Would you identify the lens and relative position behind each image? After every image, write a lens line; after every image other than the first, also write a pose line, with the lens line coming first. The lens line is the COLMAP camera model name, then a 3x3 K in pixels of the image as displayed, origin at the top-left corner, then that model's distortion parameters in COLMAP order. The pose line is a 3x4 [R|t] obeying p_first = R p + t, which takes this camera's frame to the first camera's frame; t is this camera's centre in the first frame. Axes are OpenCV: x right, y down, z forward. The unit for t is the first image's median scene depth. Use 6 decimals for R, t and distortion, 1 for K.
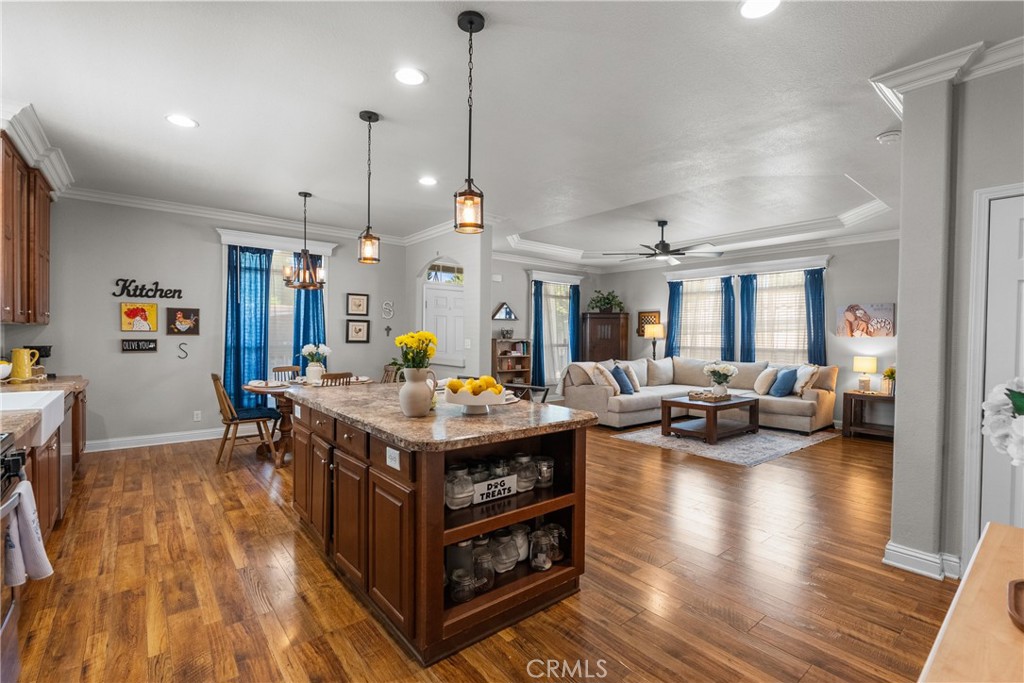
lens RADIAL K [[460.8, 0, 510.8], [0, 460.8, 340.3], [0, 0, 1]] dist [-0.003718, 0.000127]
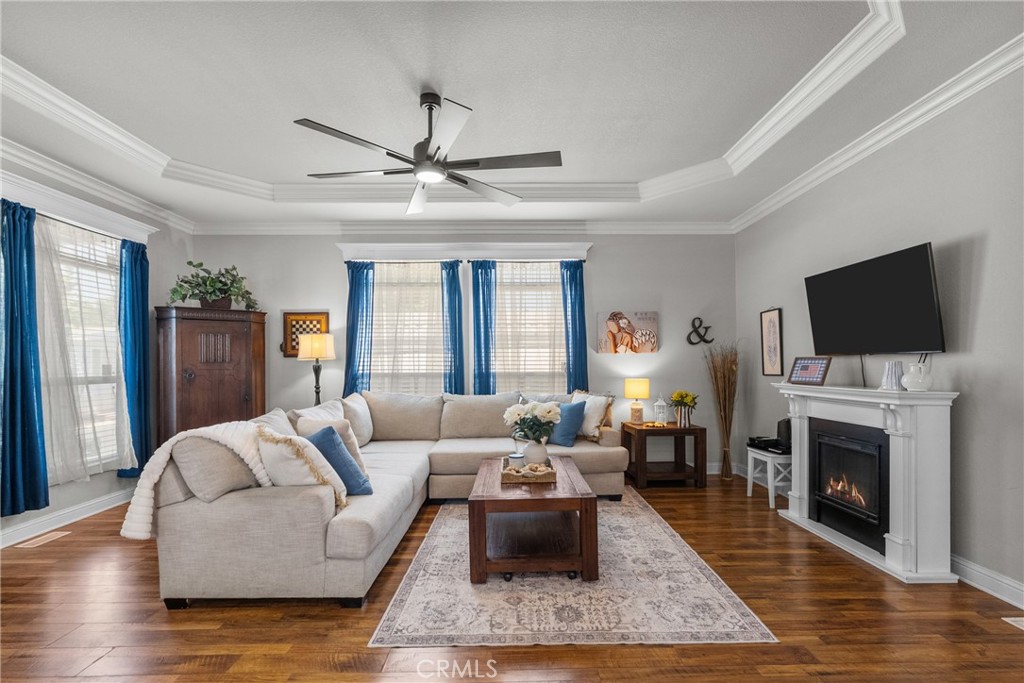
lens RADIAL K [[474.3, 0, 511.3], [0, 474.3, 355.4], [0, 0, 1]] dist [-0.003536, -0.000042]
pose [[0.622487, 0.000707, 0.782630, 0.010103], [0.020893, 0.999628, -0.017521, 0.004641], [-0.782351, 0.027258, 0.622241, 0.505402]]
